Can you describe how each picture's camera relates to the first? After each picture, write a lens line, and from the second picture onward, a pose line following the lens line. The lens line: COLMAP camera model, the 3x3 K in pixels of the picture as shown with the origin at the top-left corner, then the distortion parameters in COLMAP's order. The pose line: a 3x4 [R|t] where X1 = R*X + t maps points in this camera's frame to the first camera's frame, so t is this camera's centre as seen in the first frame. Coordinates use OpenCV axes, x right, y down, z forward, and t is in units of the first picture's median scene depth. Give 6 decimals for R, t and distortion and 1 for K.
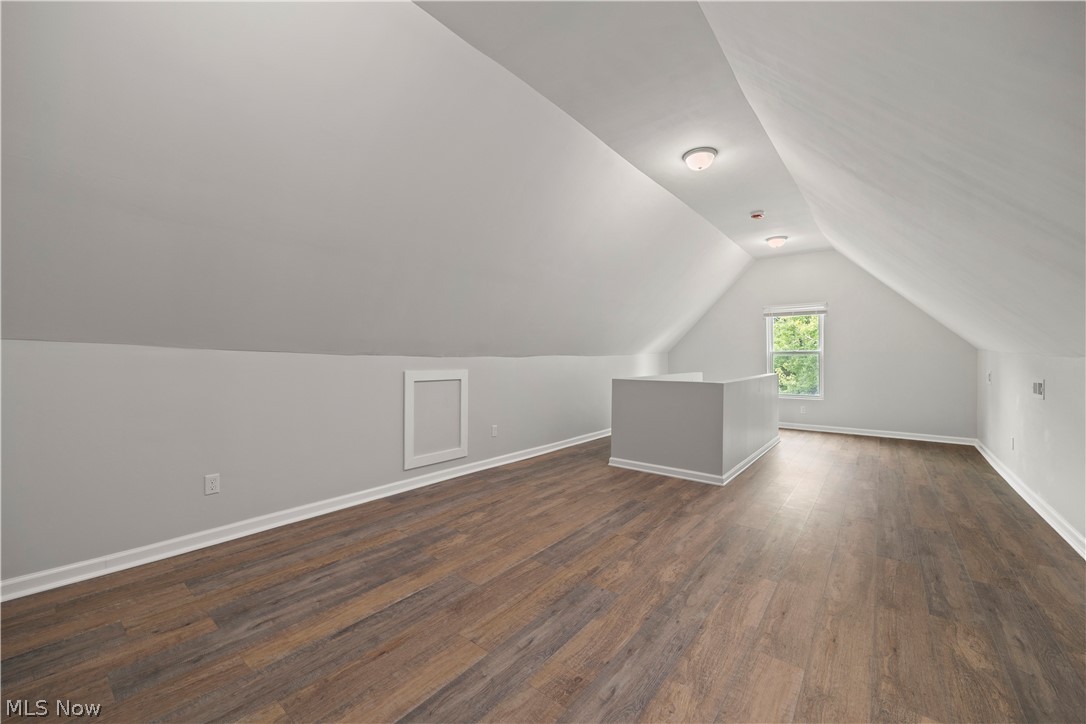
lens RADIAL K [[423.8, 0, 537.9], [0, 423.8, 361.1], [0, 0, 1]] dist [-0.002332, -0.000188]
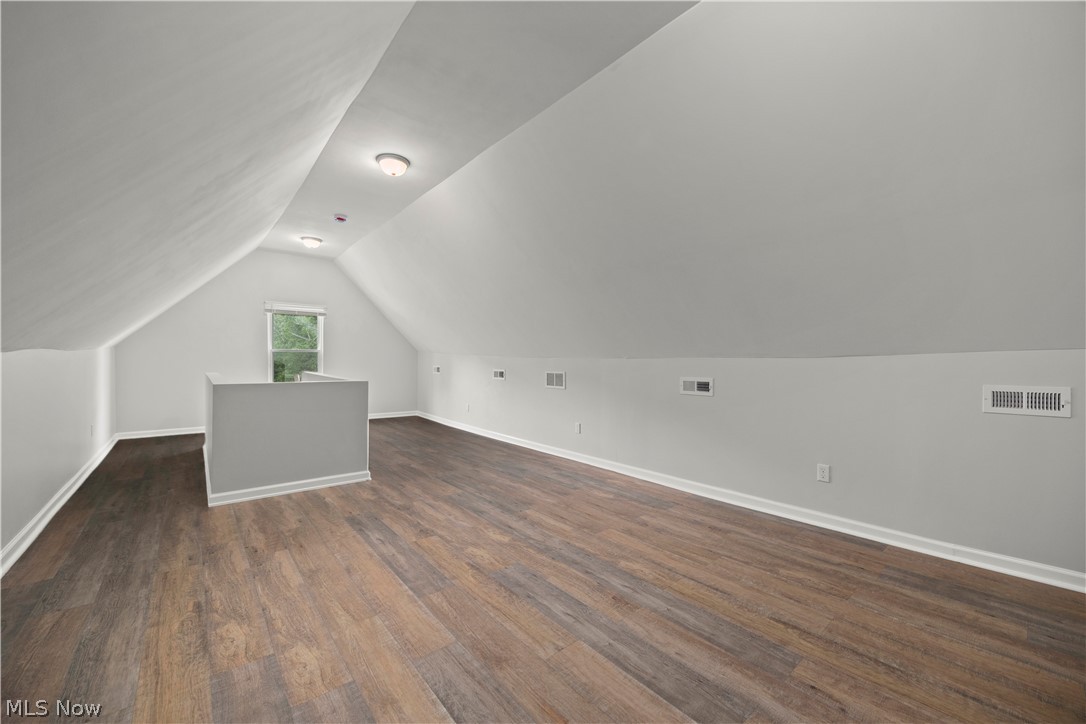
lens RADIAL K [[423.8, 0, 537.9], [0, 423.8, 361.1], [0, 0, 1]] dist [-0.002332, -0.000188]
pose [[0.187117, -0.004293, 0.982328, -0.714576], [-0.003269, 0.999982, 0.004993, -0.005448], [-0.982332, -0.004146, 0.187099, 0.555542]]
